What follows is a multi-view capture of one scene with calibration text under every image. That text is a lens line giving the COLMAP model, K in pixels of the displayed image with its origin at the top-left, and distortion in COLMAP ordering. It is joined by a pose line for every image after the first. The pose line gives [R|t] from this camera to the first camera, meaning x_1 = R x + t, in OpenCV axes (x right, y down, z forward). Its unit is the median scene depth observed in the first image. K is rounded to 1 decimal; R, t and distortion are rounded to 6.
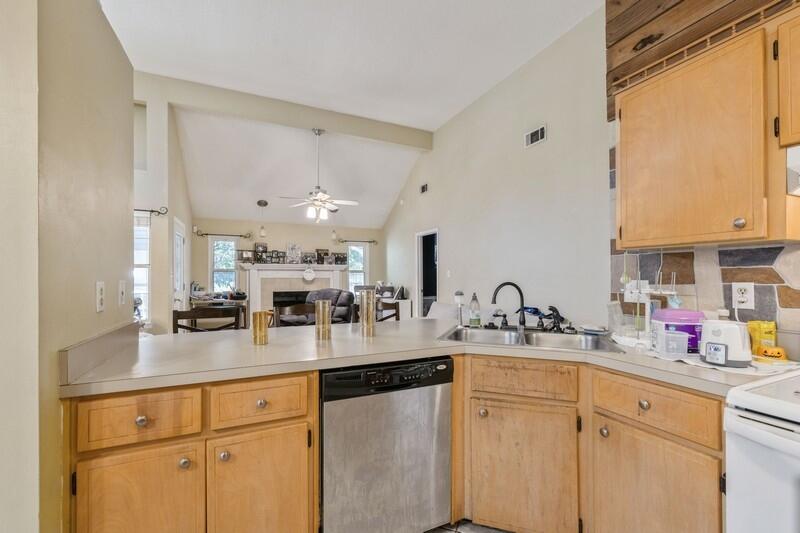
lens RADIAL K [[341.5, 0, 400.9], [0, 341.5, 273.9], [0, 0, 1]] dist [0.000320, -0.000460]
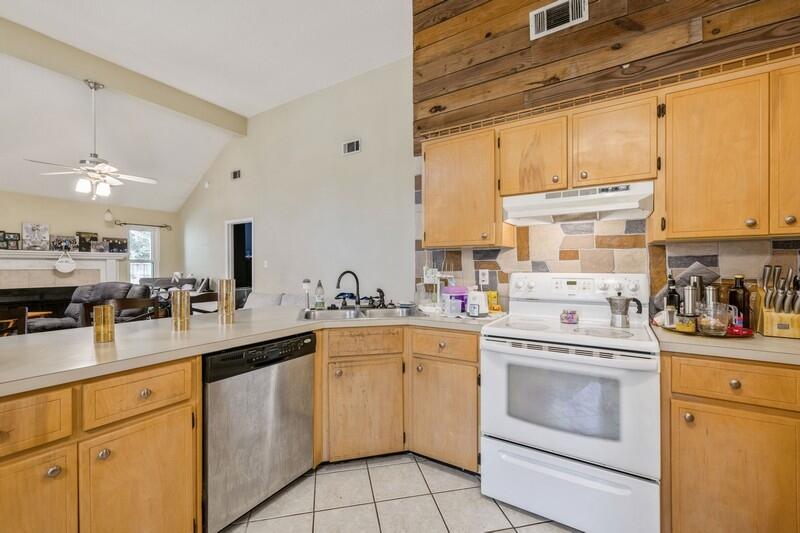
lens RADIAL K [[336.8, 0, 402.6], [0, 336.8, 267.6], [0, 0, 1]] dist [-0.000206, -0.000121]
pose [[0.838331, -0.003995, 0.545146, -0.194265], [-0.001219, 0.999957, 0.009202, 0.000741], [-0.545160, -0.008378, 0.838290, -0.144729]]
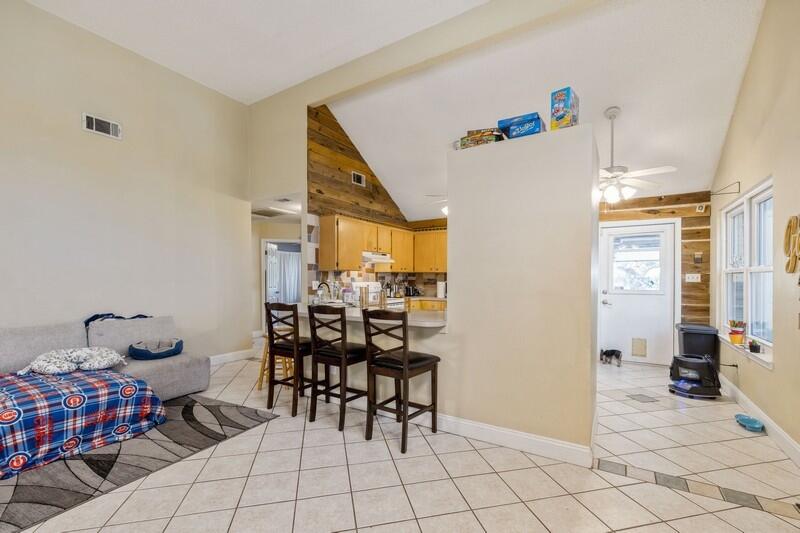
lens RADIAL K [[354.4, 0, 399.9], [0, 354.4, 278.1], [0, 0, 1]] dist [0.000378, -0.000022]
pose [[-0.545650, -0.000759, 0.838013, -1.781865], [-0.008499, 0.999953, -0.004628, 0.004766], [-0.837970, -0.009648, -0.545631, 1.808153]]
